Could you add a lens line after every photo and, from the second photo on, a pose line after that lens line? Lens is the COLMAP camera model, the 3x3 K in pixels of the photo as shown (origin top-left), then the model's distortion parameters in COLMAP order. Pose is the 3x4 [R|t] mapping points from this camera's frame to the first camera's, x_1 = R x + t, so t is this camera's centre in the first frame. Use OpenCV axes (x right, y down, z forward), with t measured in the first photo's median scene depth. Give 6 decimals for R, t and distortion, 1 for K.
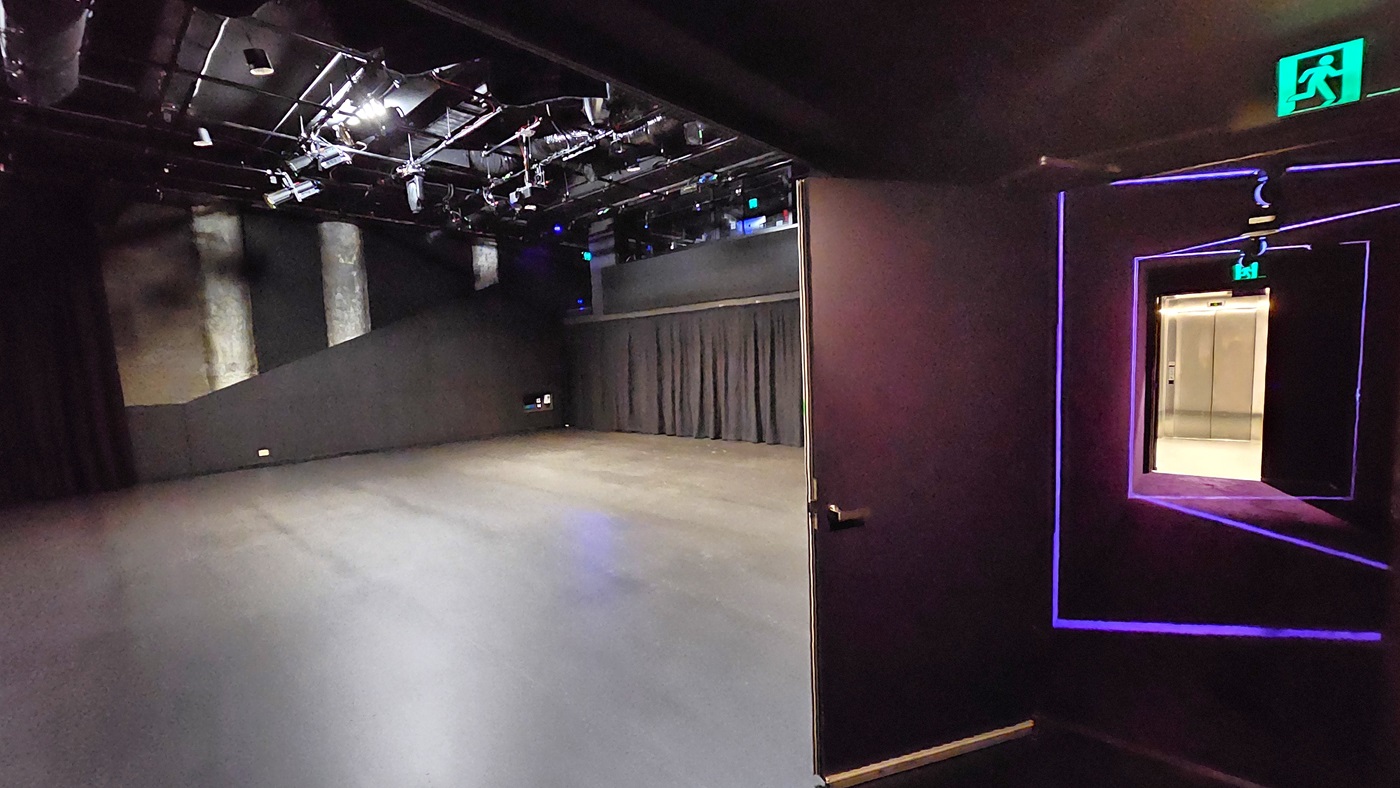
lens RADIAL K [[574.5, 0, 700.0], [0, 574.5, 394.0], [0, 0, 1]] dist [0.000053, 0.000033]
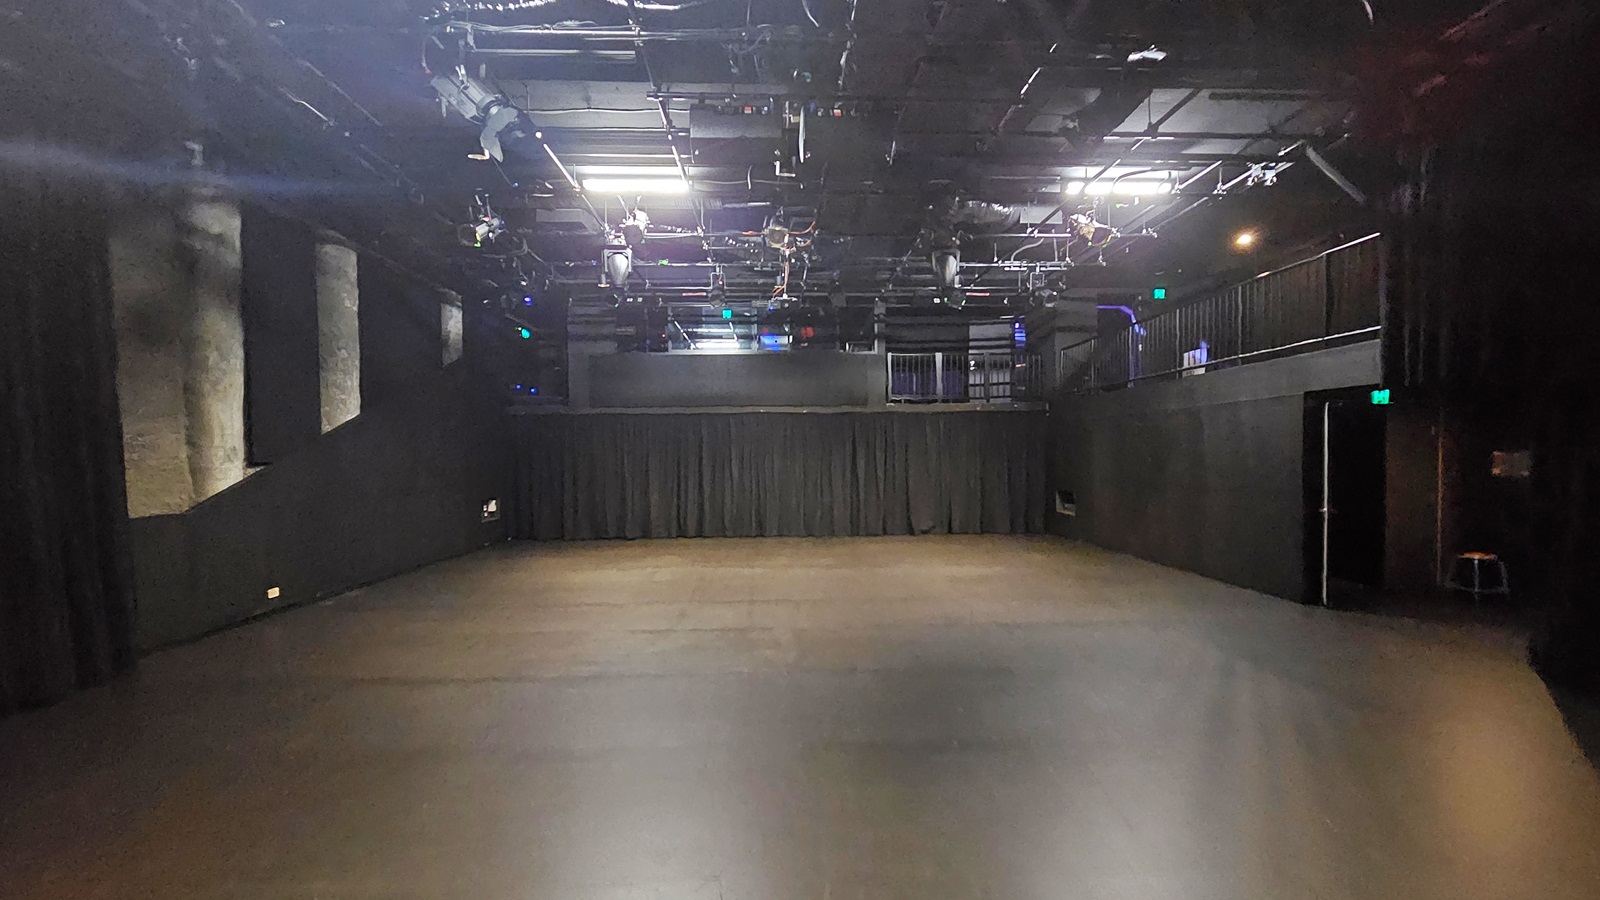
lens RADIAL K [[656.6, 0, 800.0], [0, 656.6, 450.0], [0, 0, 1]] dist [0.000053, 0.000033]
pose [[0.725876, 0.036187, 0.686873, -0.795760], [0.023470, 0.996731, -0.077314, 0.015557], [-0.687425, 0.072241, 0.722653, 0.079383]]
